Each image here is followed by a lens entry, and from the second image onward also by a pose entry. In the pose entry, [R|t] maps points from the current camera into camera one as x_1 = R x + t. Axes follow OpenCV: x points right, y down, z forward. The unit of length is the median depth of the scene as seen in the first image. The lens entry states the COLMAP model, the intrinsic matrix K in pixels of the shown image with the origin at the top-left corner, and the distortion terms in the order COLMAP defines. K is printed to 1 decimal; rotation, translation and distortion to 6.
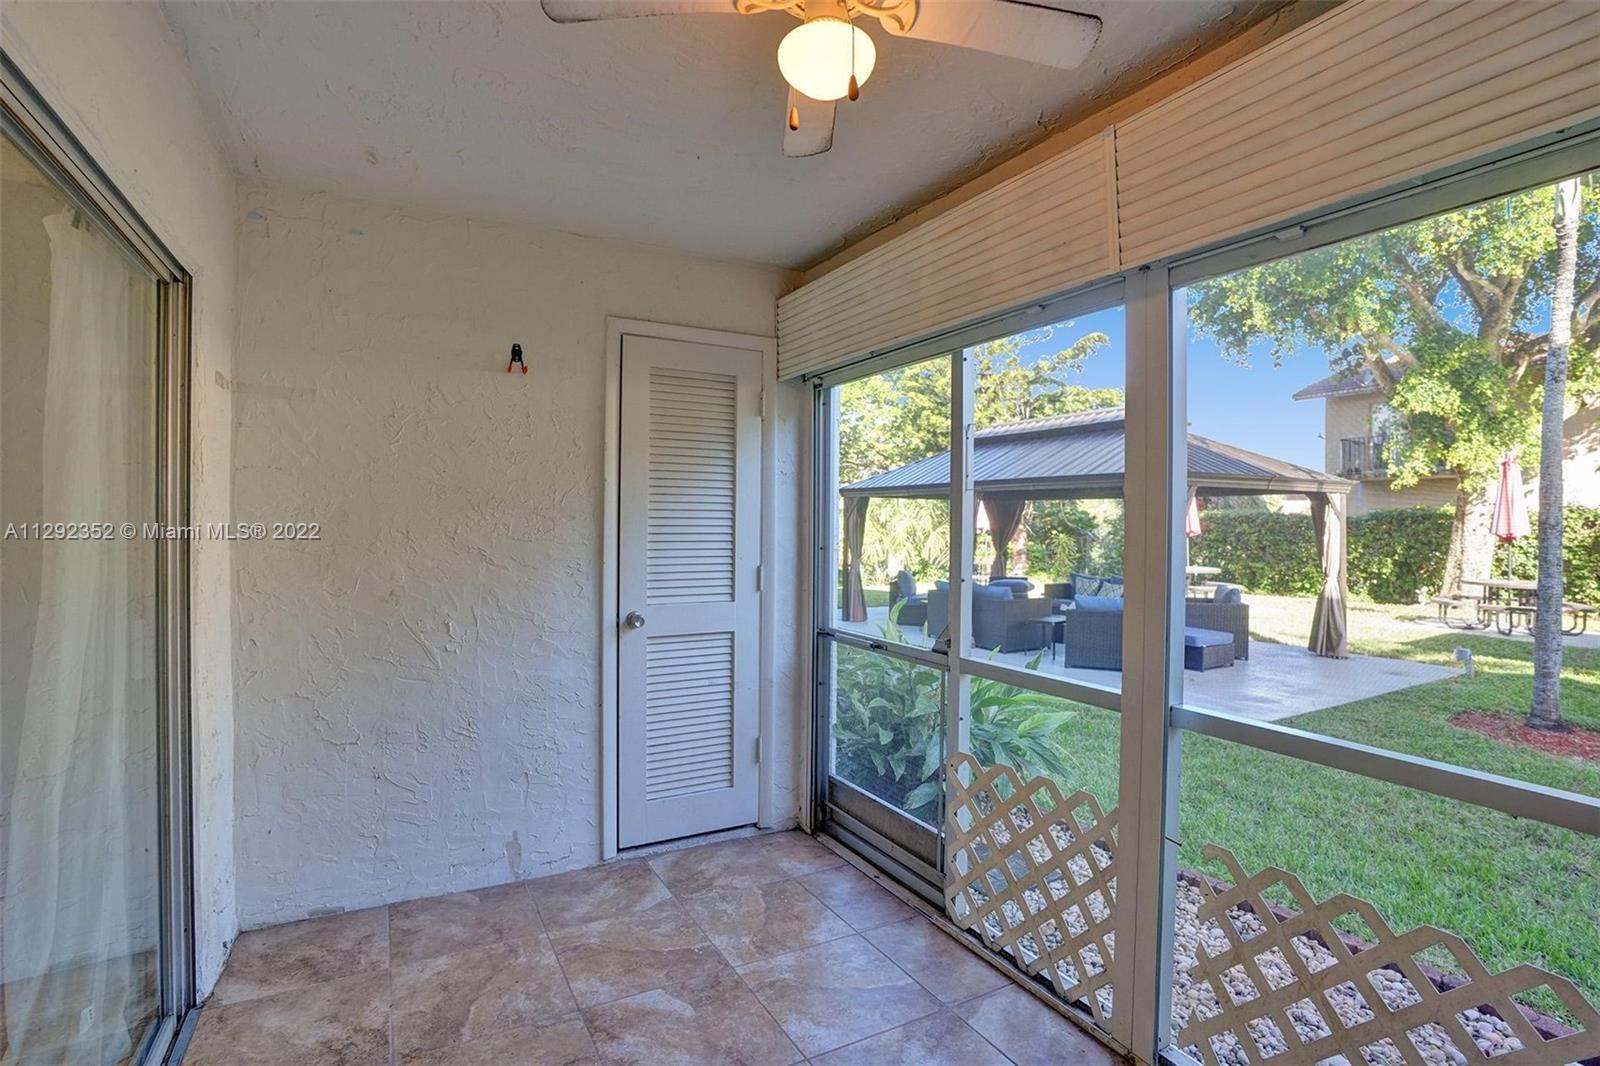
lens RADIAL K [[764.5, 0, 794.8], [0, 764.5, 532.3], [0, 0, 1]] dist [-0.001781, 0.001225]
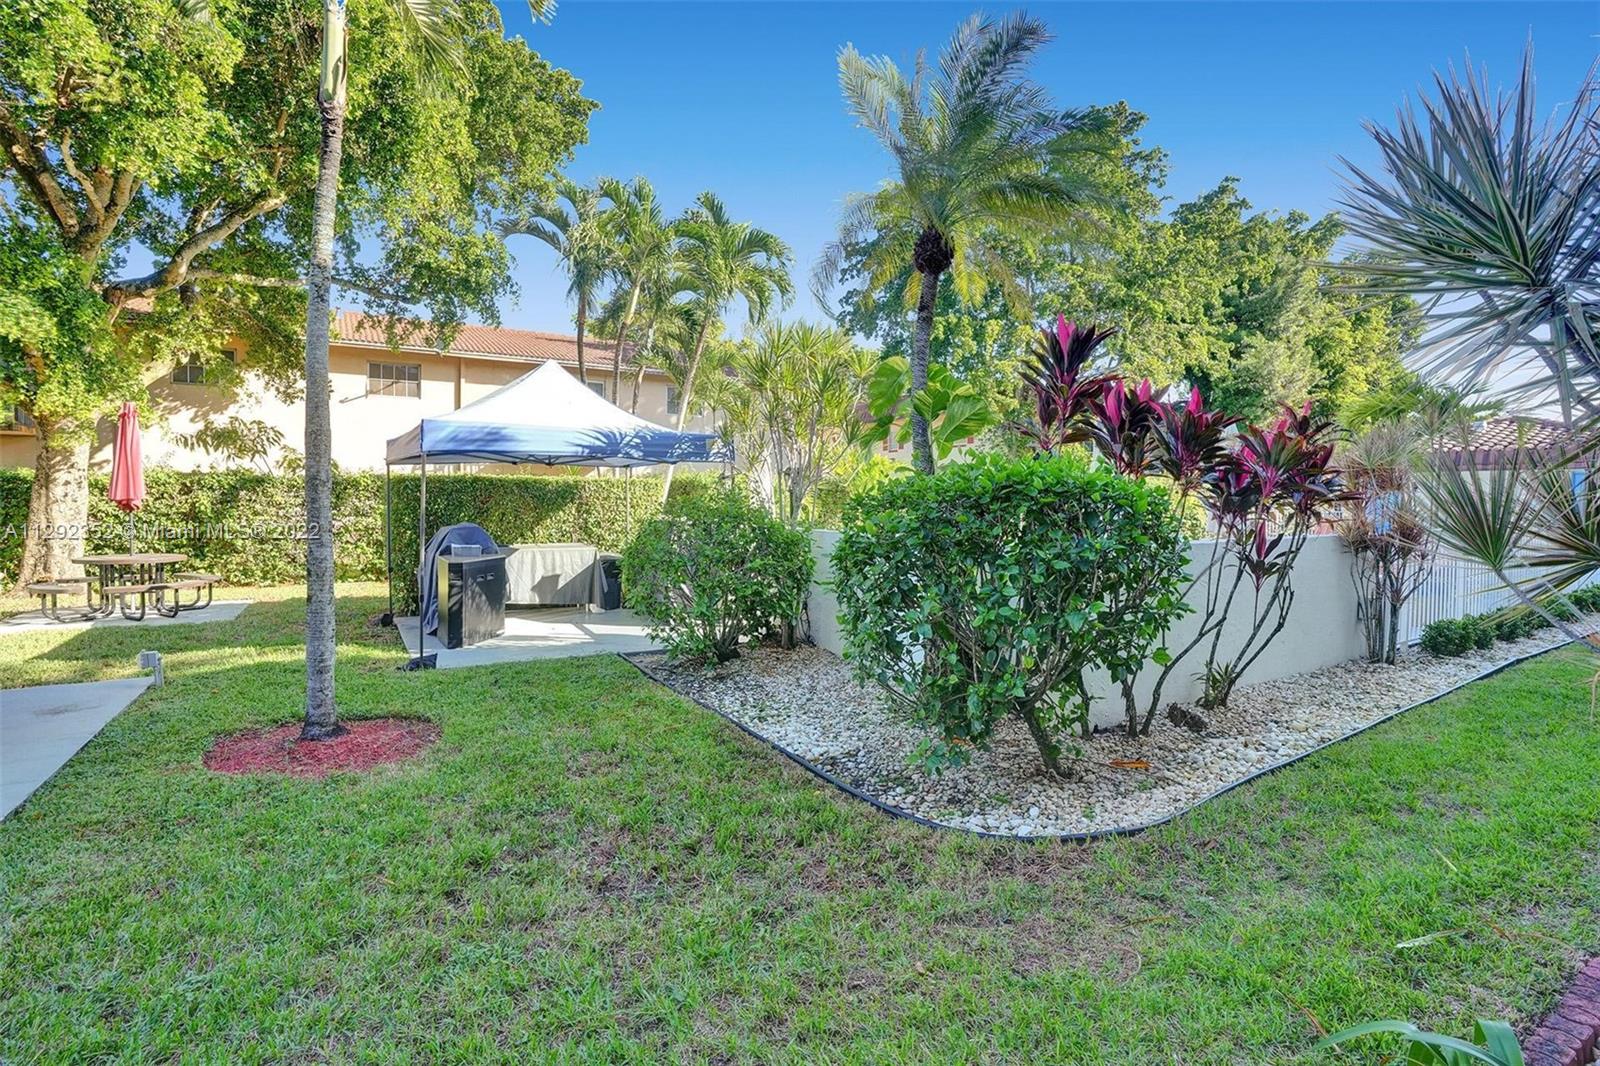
lens RADIAL K [[764.5, 0, 800.1], [0, 764.5, 524.5], [0, 0, 1]] dist [-0.001781, 0.001225]
pose [[0.014098, -0.041474, 0.999040, 0.086771], [0.014730, 0.999040, 0.041266, 0.004139], [-0.999792, 0.014134, 0.014696, 0.211726]]
